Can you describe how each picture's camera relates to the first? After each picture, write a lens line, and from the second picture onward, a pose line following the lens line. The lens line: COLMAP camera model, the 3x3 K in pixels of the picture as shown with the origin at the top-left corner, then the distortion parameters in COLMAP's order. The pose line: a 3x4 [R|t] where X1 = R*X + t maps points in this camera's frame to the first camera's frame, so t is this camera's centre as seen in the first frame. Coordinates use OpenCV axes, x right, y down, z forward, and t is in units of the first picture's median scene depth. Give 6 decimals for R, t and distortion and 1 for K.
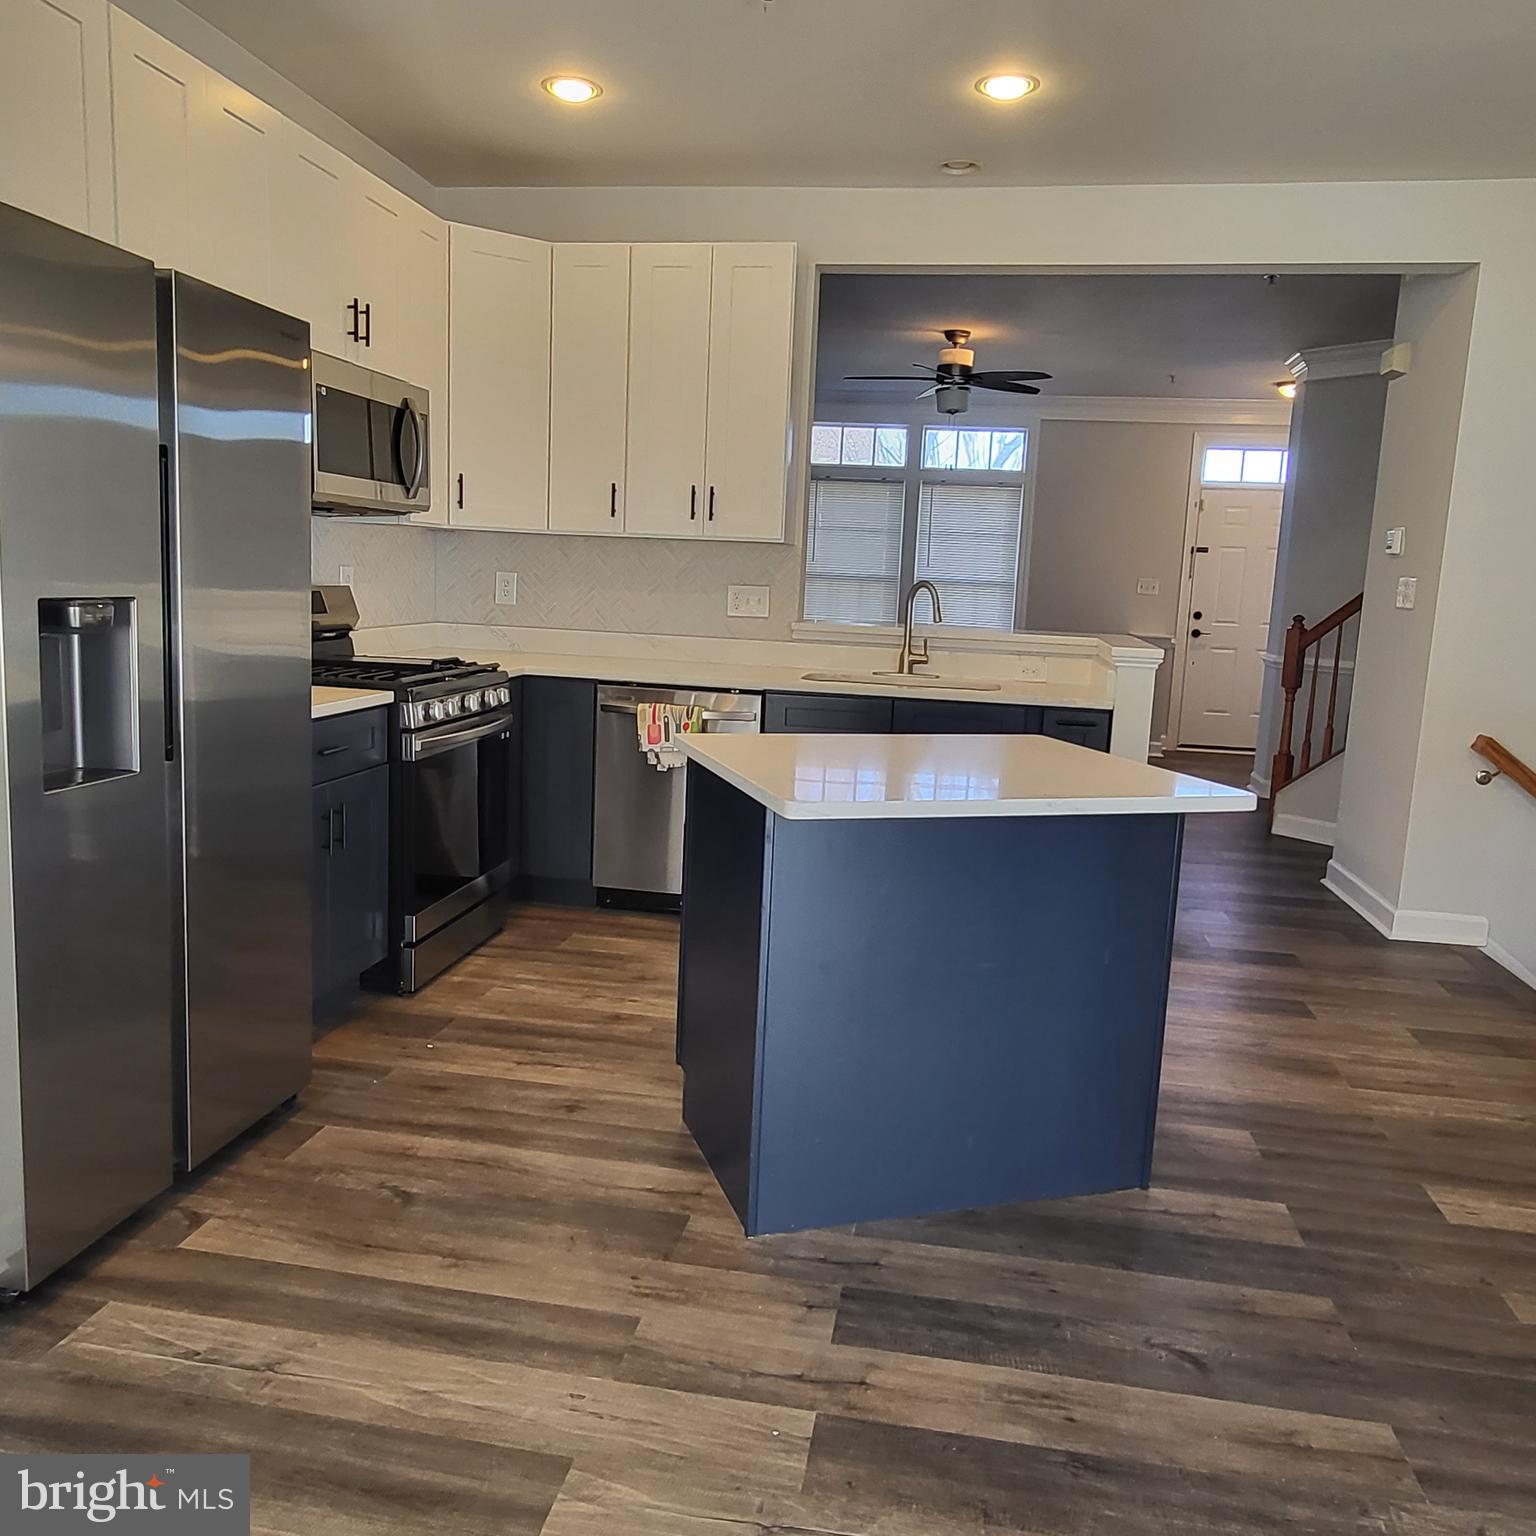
lens RADIAL K [[1254.8, 0, 765.1], [0, 1254.8, 757.0], [0, 0, 1]] dist [-0.000870, 0.008477]
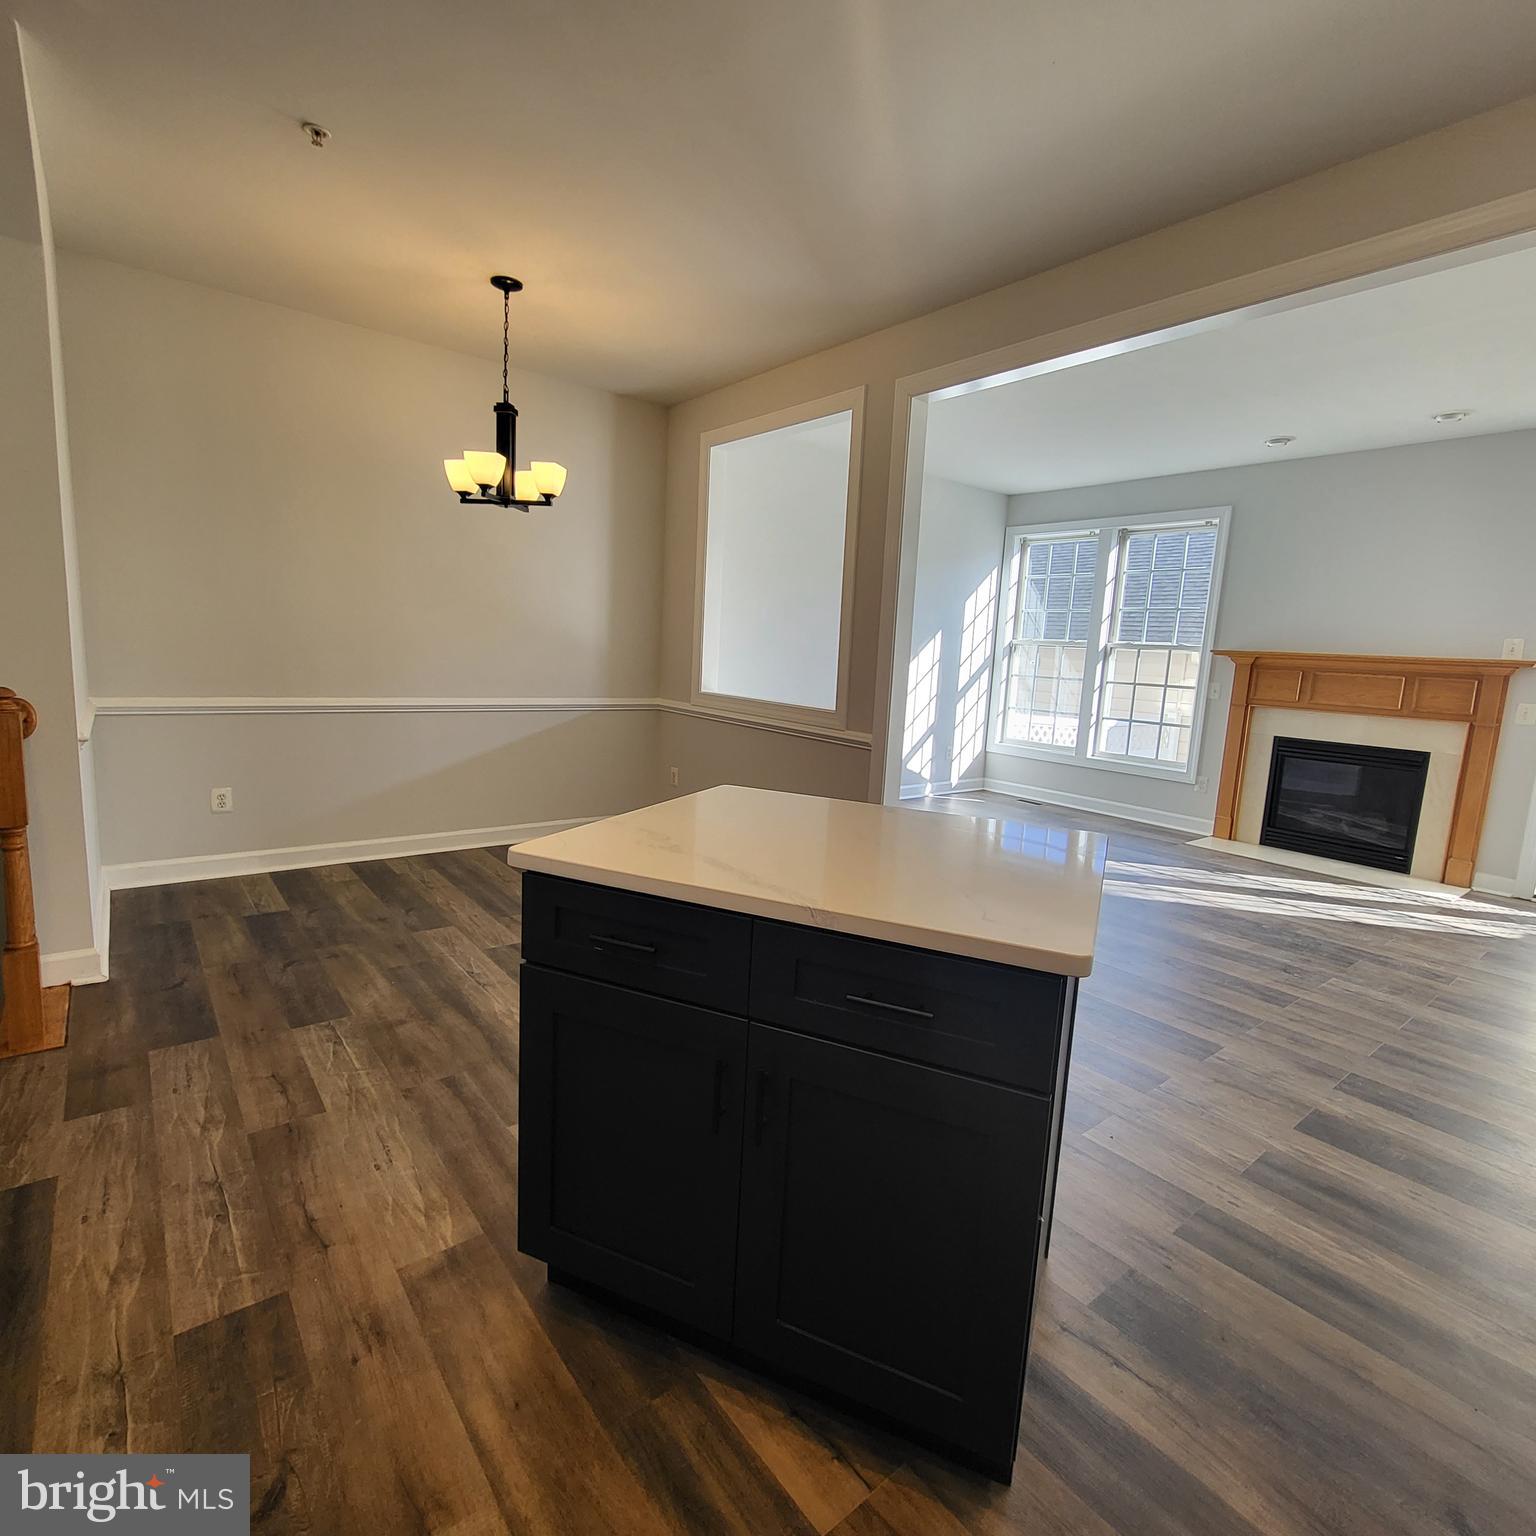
lens RADIAL K [[809.3, 0, 764.1], [0, 809.3, 758.4], [0, 0, 1]] dist [0.004126, -0.002606]
pose [[-0.742865, -0.173267, 0.646629, -0.150943], [0.015488, 0.961217, 0.275356, -0.169016], [-0.669262, 0.214568, -0.711371, 1.103126]]
